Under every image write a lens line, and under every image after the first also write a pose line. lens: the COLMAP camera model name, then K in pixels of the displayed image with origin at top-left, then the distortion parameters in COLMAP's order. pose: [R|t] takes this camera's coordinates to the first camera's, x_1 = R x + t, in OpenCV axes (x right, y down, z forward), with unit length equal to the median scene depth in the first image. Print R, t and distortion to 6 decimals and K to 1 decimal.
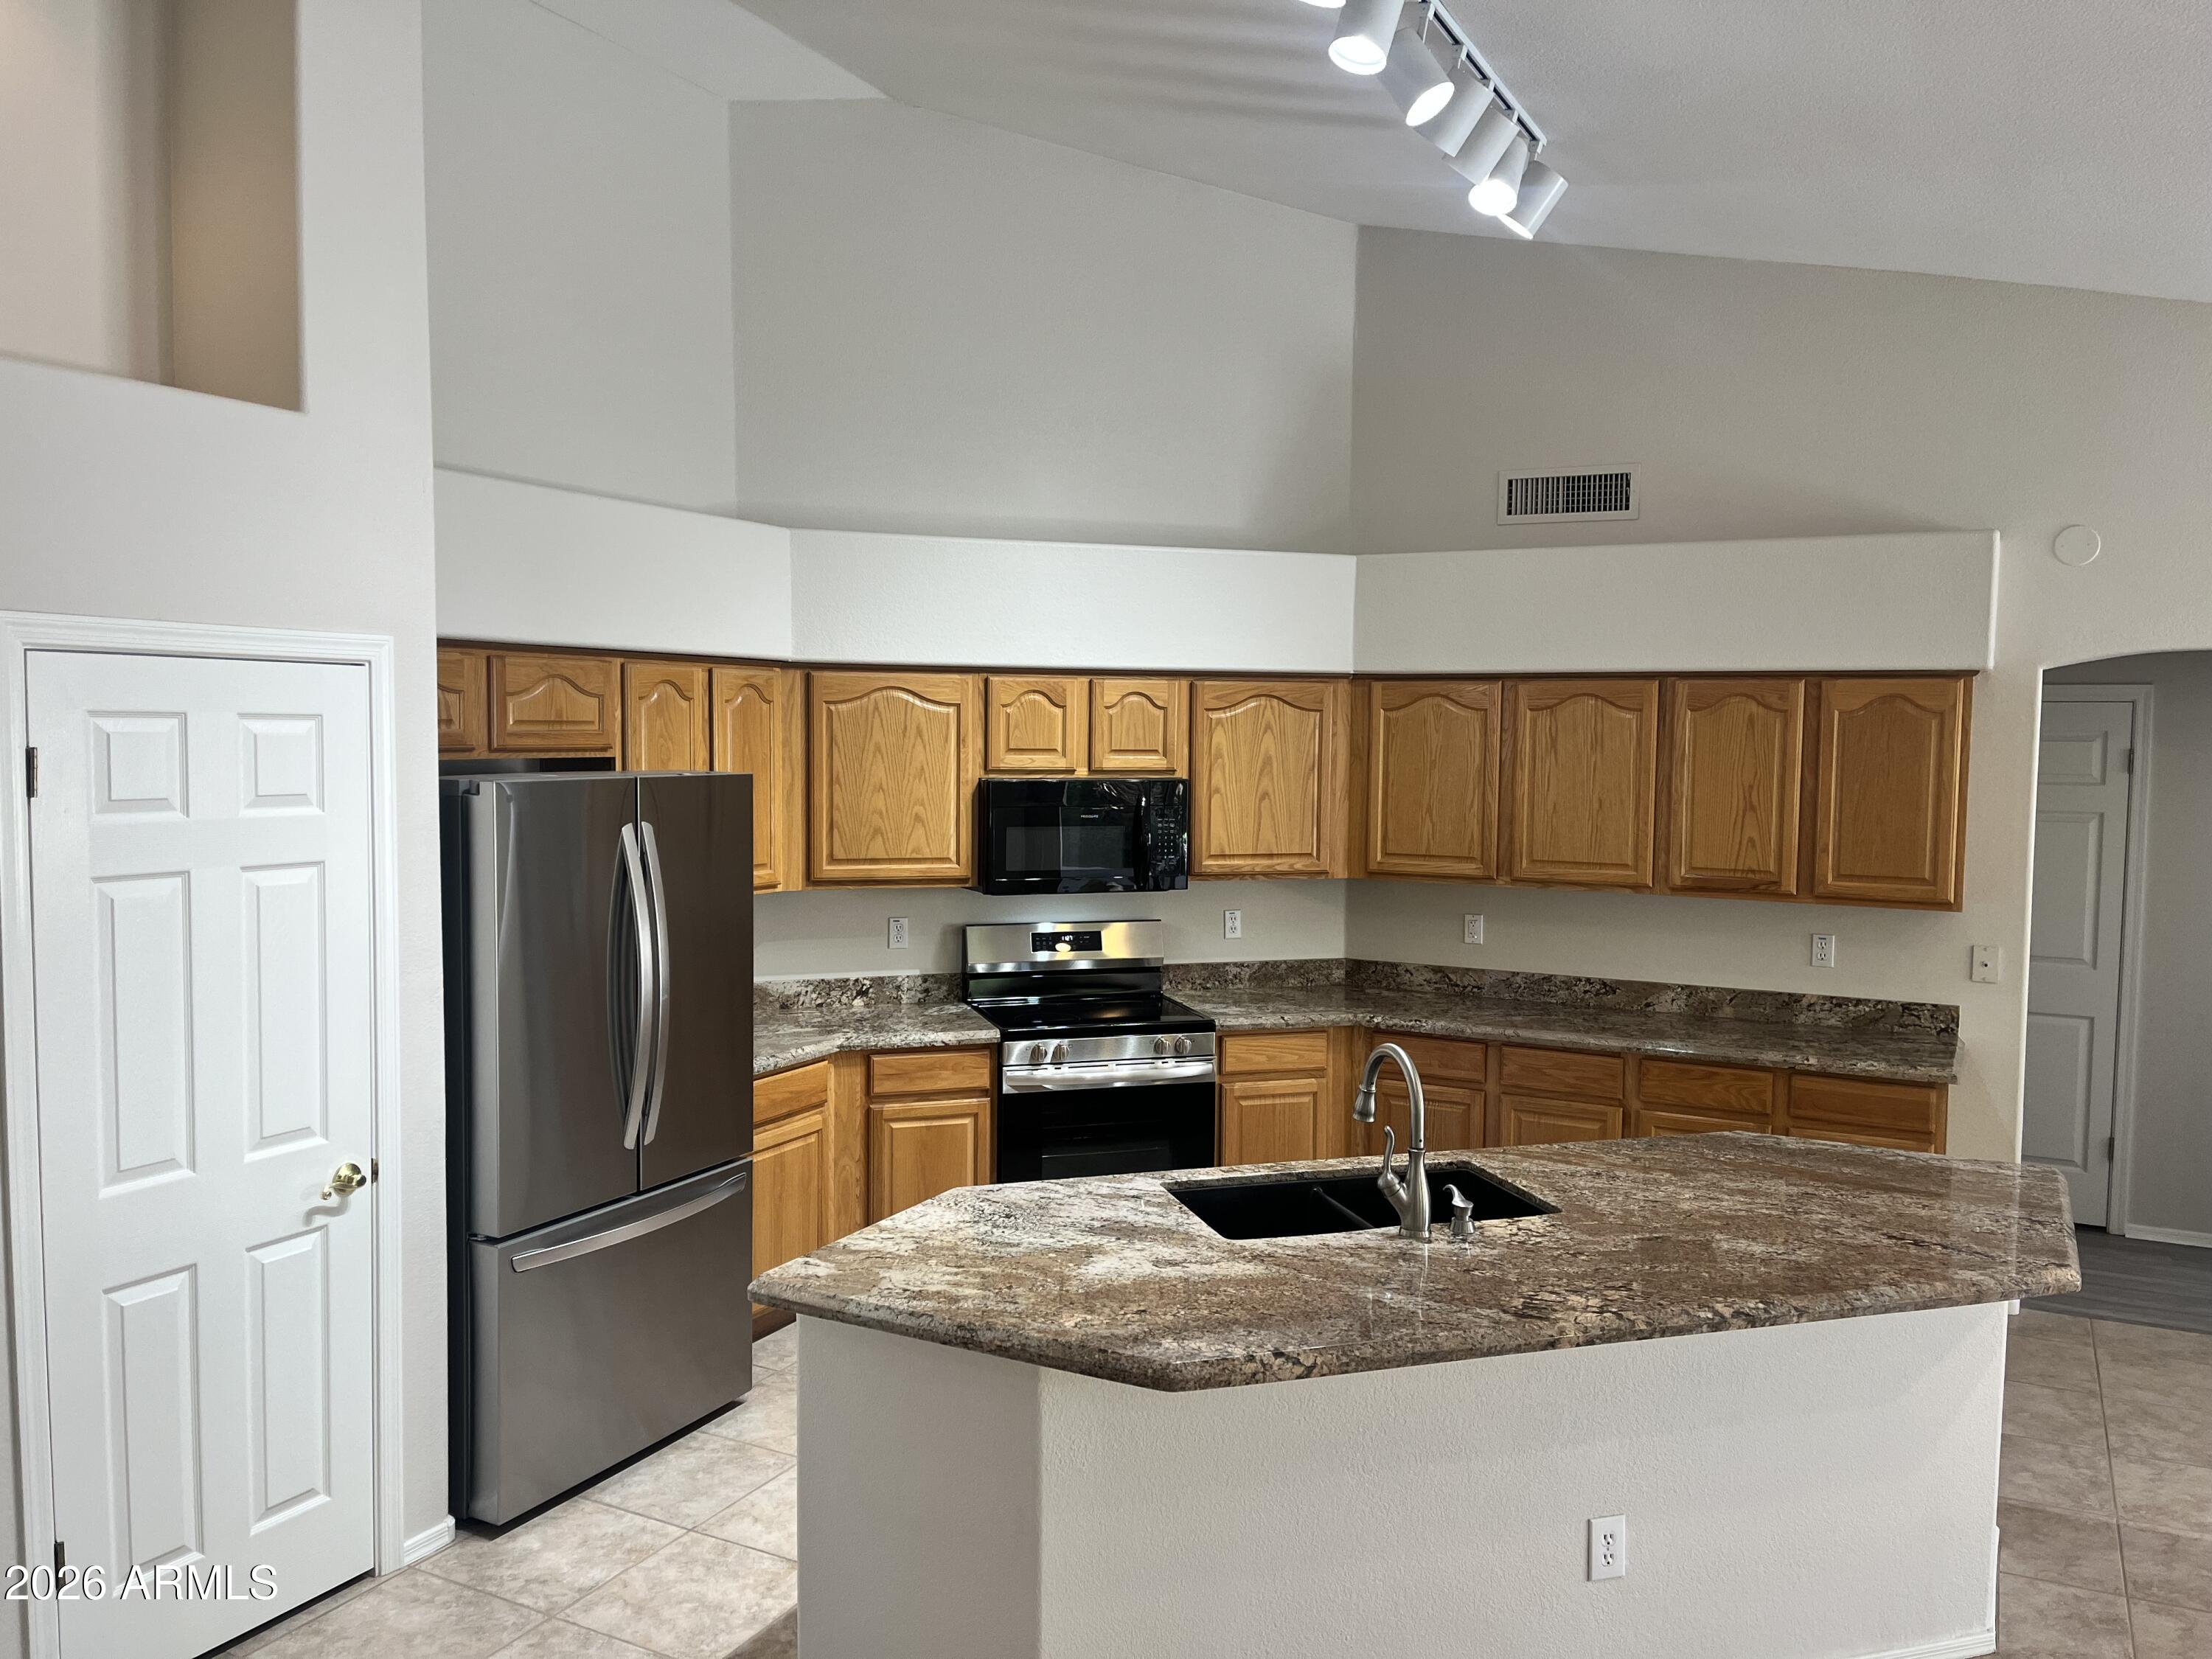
lens RADIAL K [[1668.9, 0, 1108.0], [0, 1668.9, 833.8], [0, 0, 1]] dist [0.037961, -0.003495]
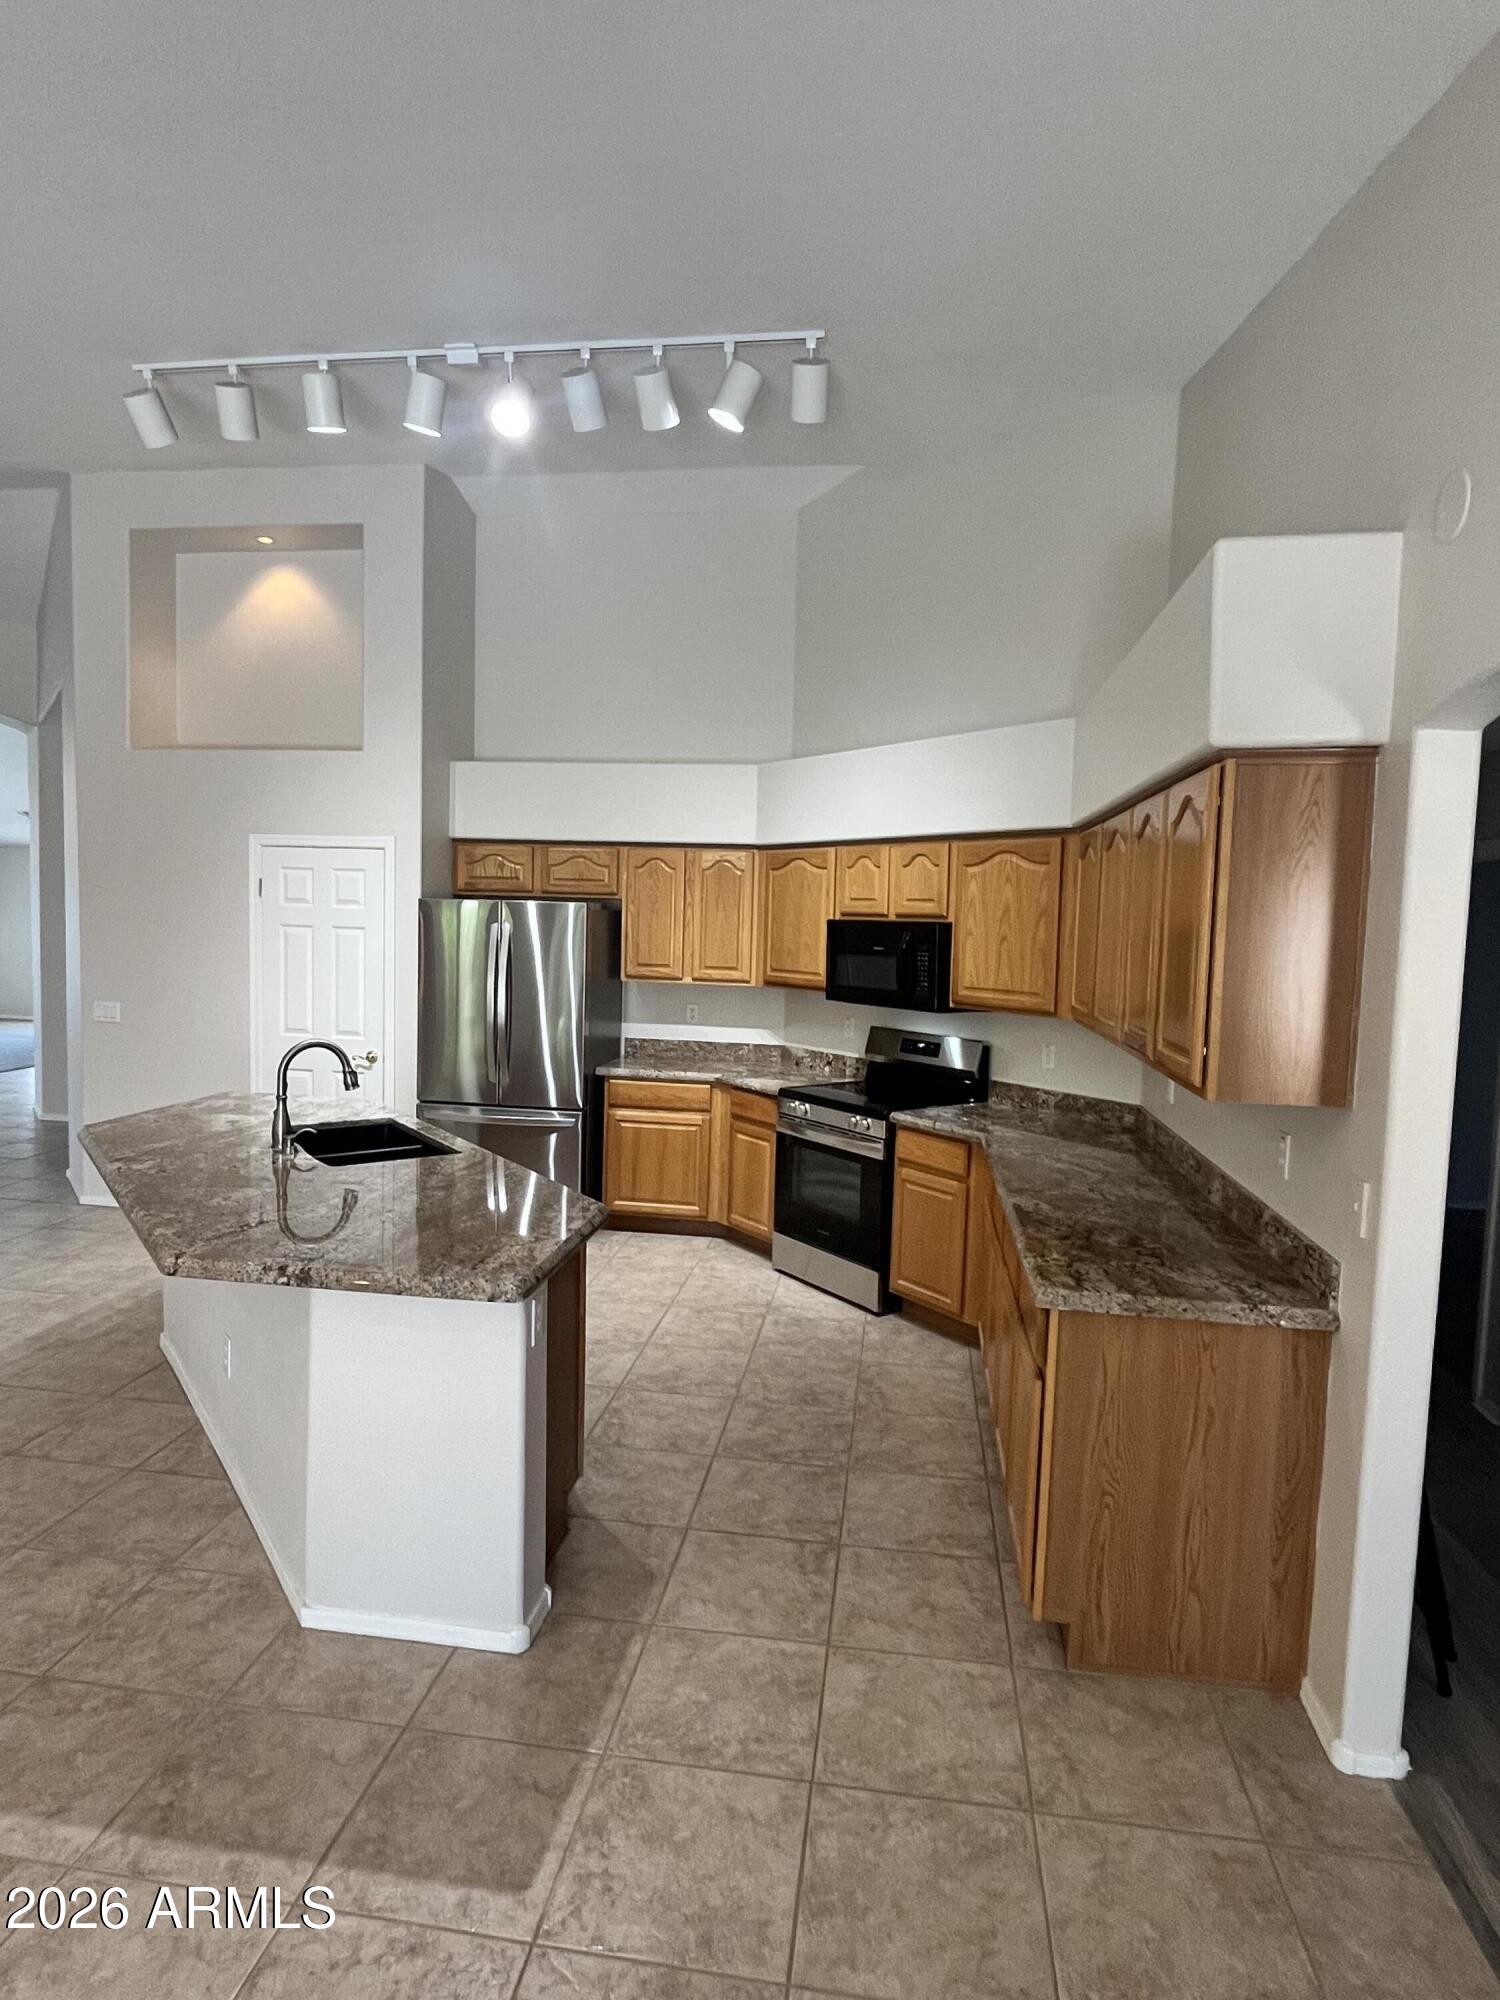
lens RADIAL K [[1099.8, 0, 748.0], [0, 1099.8, 996.6], [0, 0, 1]] dist [-0.002156, -0.000595]
pose [[0.324373, 0.064714, -0.943713, 0.783252], [-0.087998, 0.995395, 0.038011, 0.003766], [0.941827, 0.070715, 0.328574, 0.612383]]
